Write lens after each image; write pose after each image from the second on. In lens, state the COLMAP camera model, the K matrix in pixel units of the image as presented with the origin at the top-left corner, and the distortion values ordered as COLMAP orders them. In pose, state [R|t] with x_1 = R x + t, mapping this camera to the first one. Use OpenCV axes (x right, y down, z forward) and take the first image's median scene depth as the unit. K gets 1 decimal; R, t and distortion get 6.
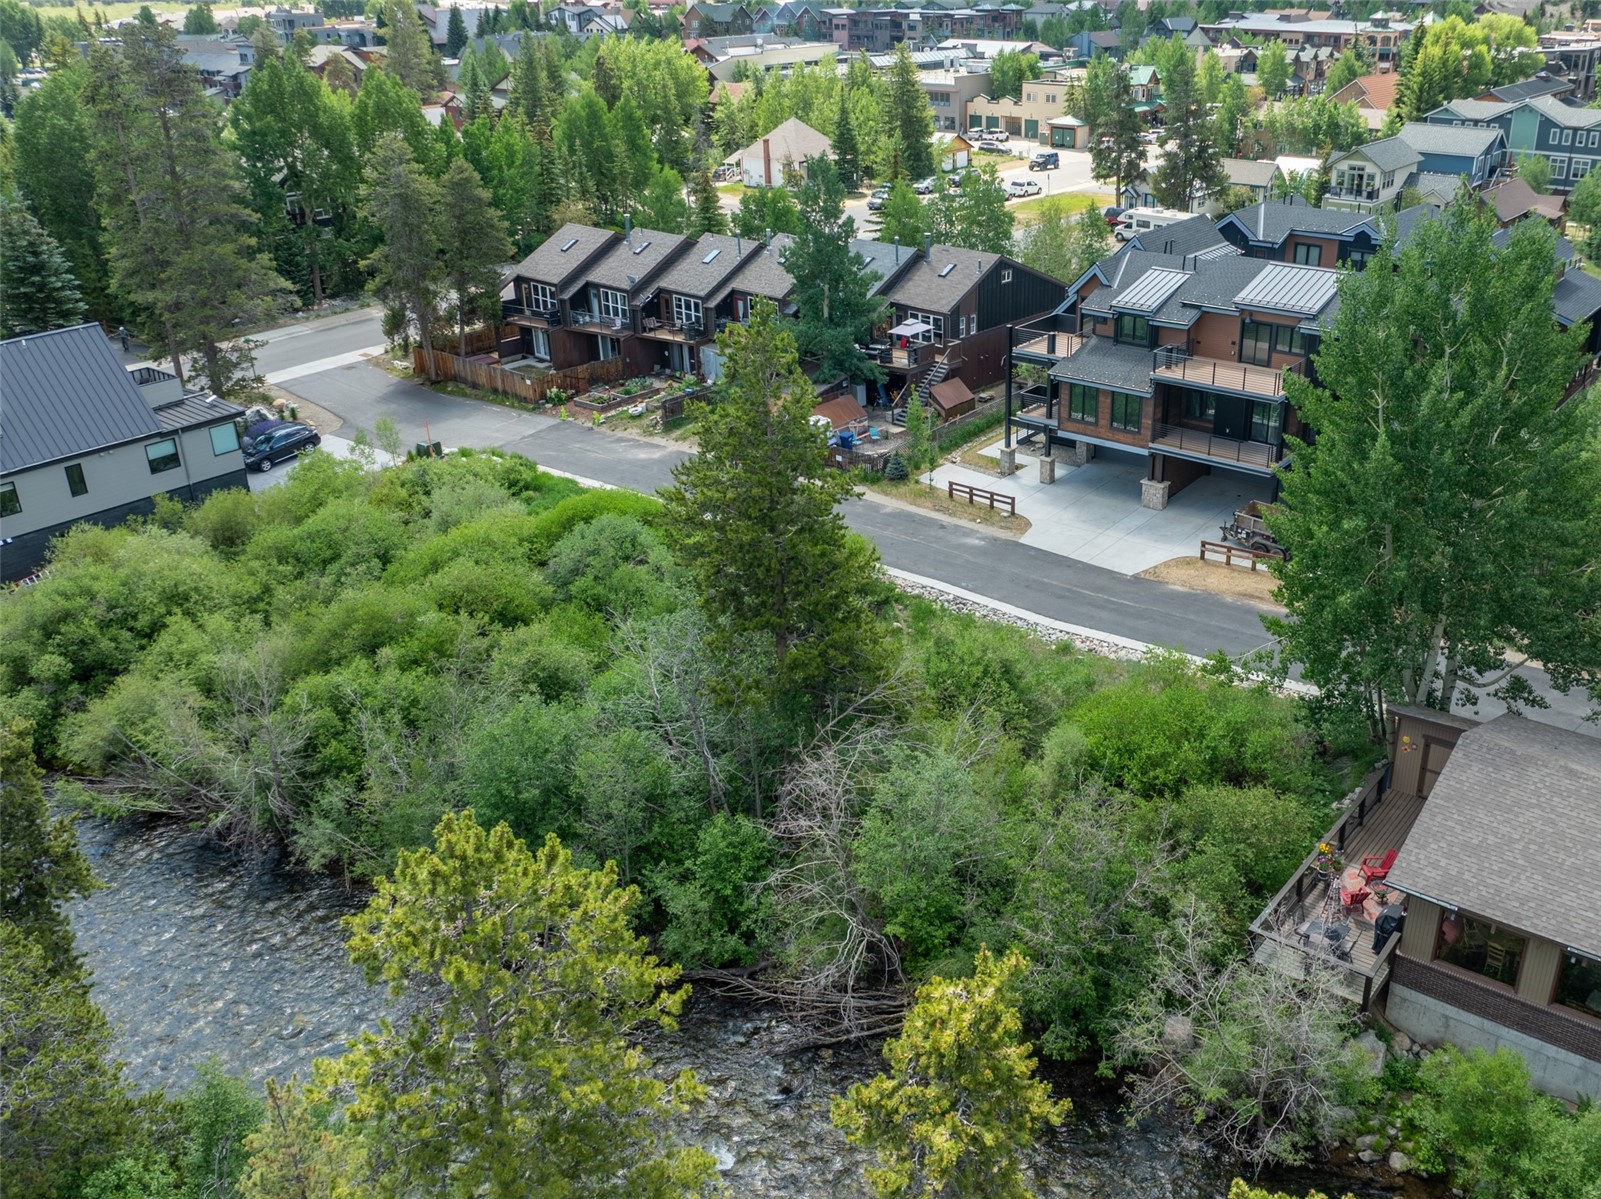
lens RADIAL K [[1391.0, 0, 949.4], [0, 1391.0, 596.3], [0, 0, 1]] dist [-0.030658, -0.004513]
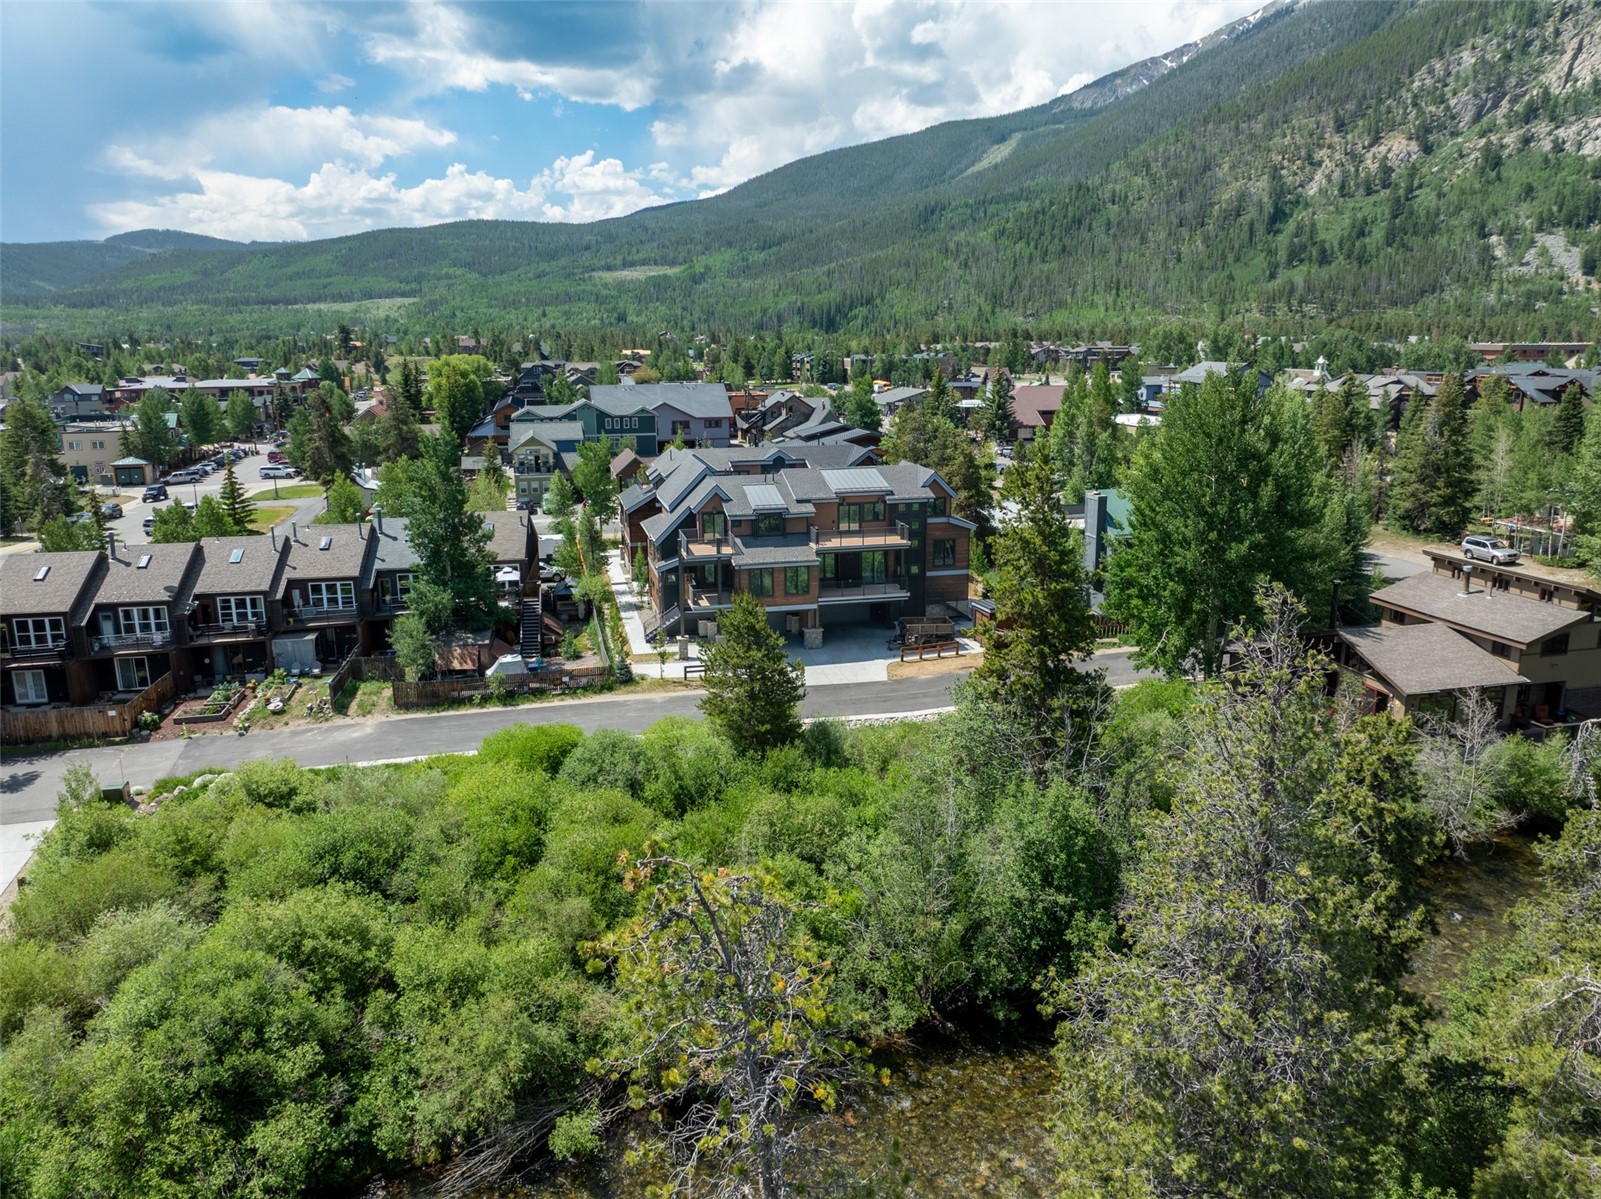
lens RADIAL K [[1133.3, 0, 808.4], [0, 1133.3, 594.1], [0, 0, 1]] dist [-0.069855, 0.051033]
pose [[0.654264, -0.174521, 0.735854, -0.546262], [0.326844, 0.942699, -0.067026, -0.034240], [-0.681991, 0.284362, 0.673815, 0.201604]]
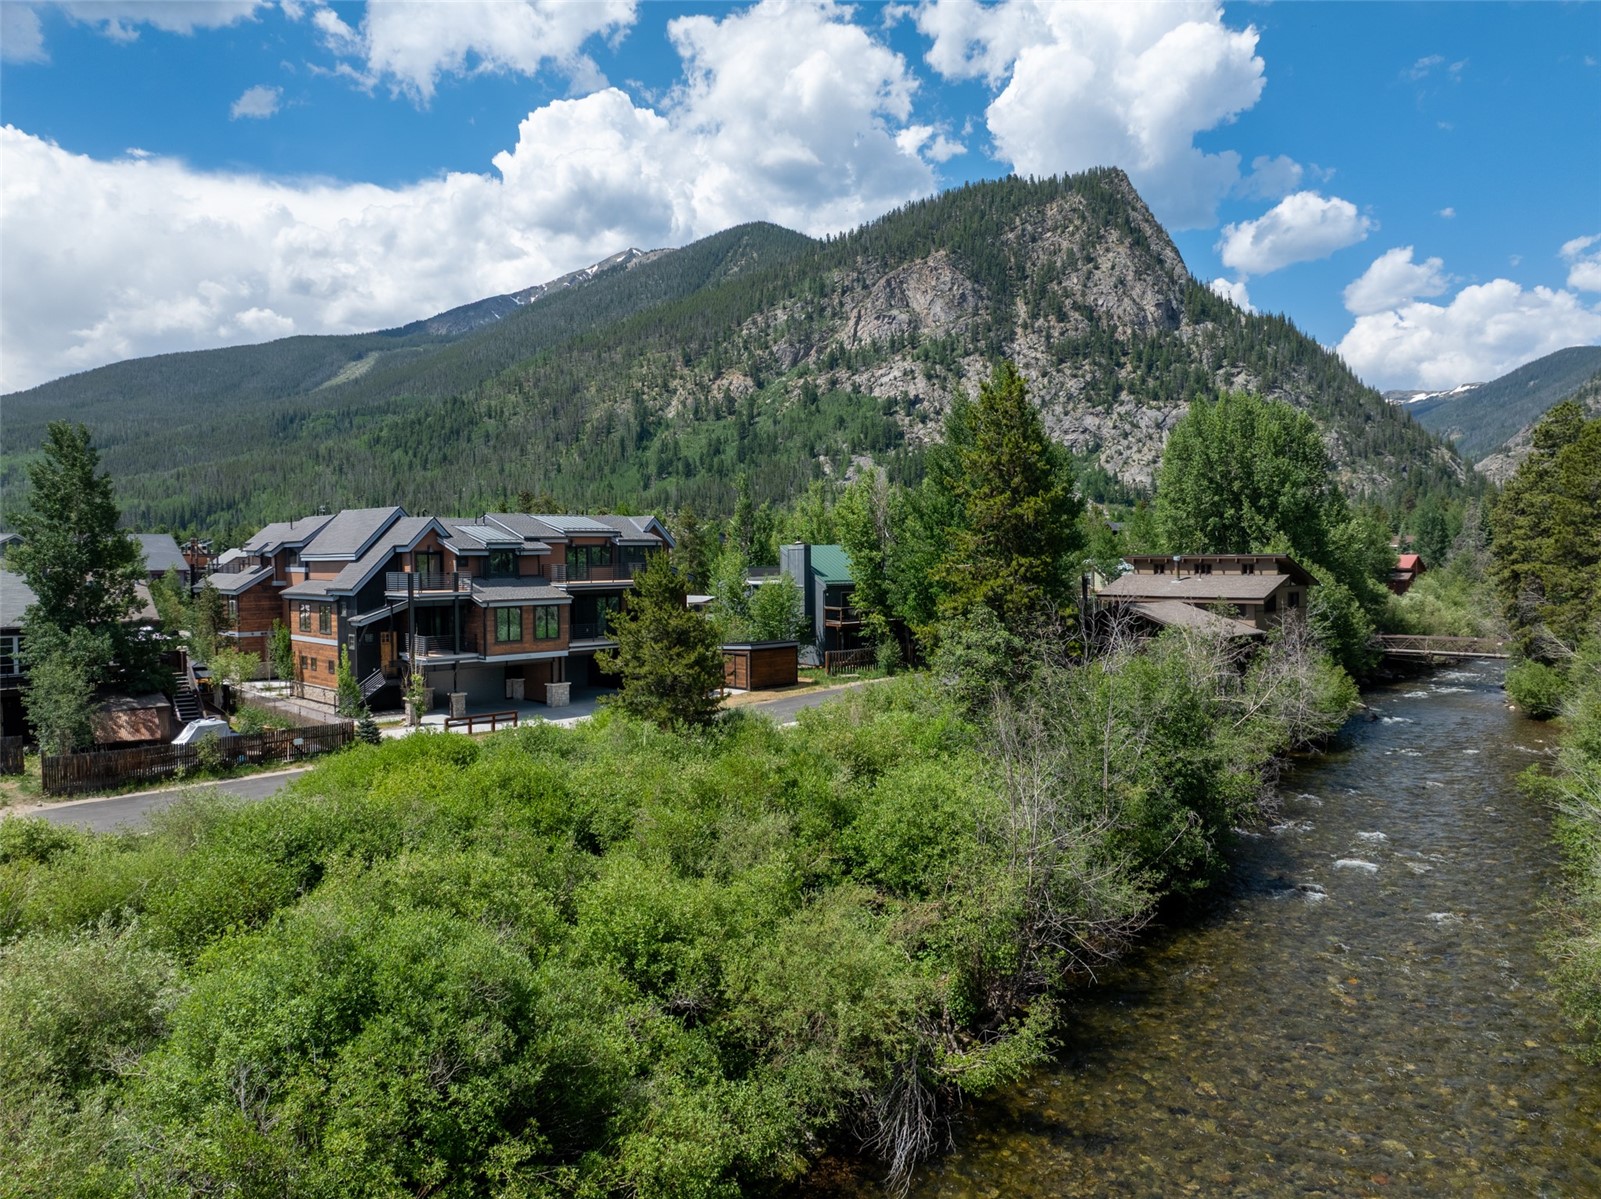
lens RADIAL K [[1126.7, 0, 813.7], [0, 1126.7, 601.8], [0, 0, 1]] dist [-0.028505, -0.019355]
pose [[0.161438, -0.046767, 0.985774, -0.613379], [0.423917, 0.905314, -0.026474, -0.022990], [-0.891197, 0.422160, 0.165978, 0.510744]]
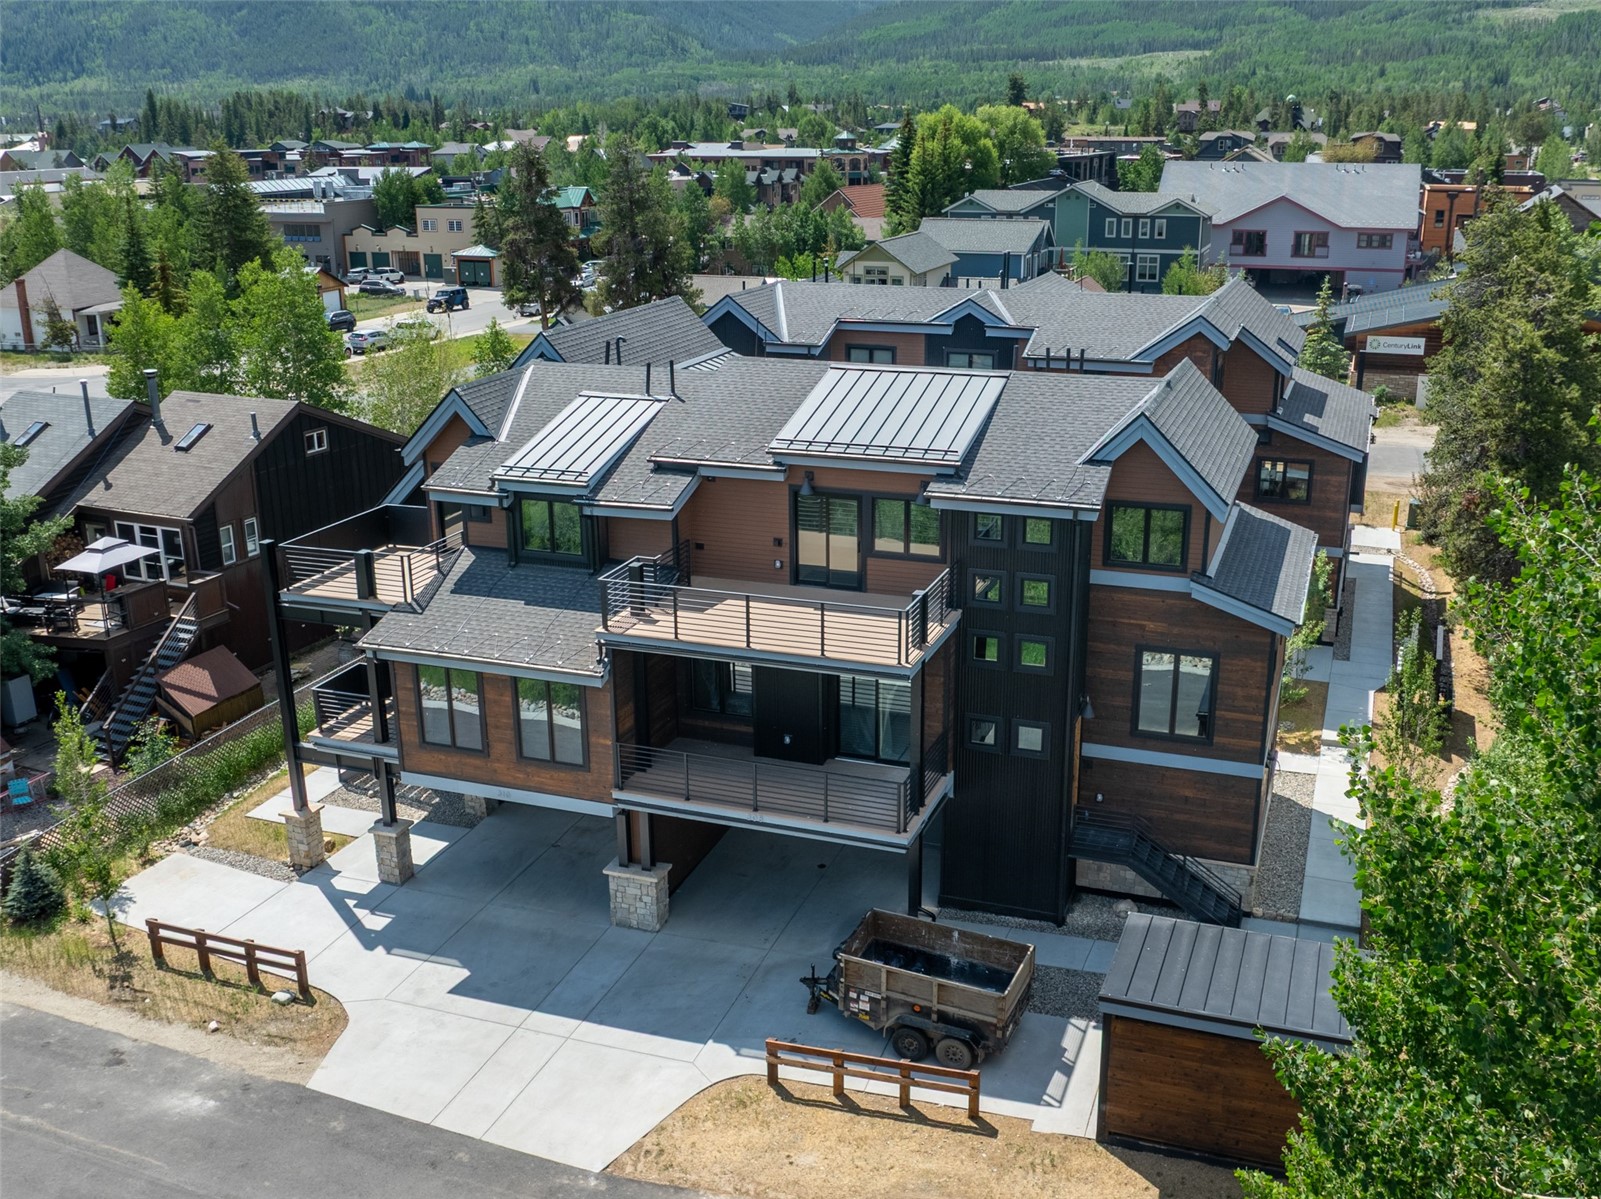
lens RADIAL K [[1537.7, 0, 816.9], [0, 1537.7, 620.6], [0, 0, 1]] dist [-0.036319, 0.004585]
pose [[0.962027, -0.091302, 0.257231, 0.070194], [0.121109, 0.987334, -0.102493, -0.084484], [-0.244615, 0.129754, 0.960899, 0.421036]]
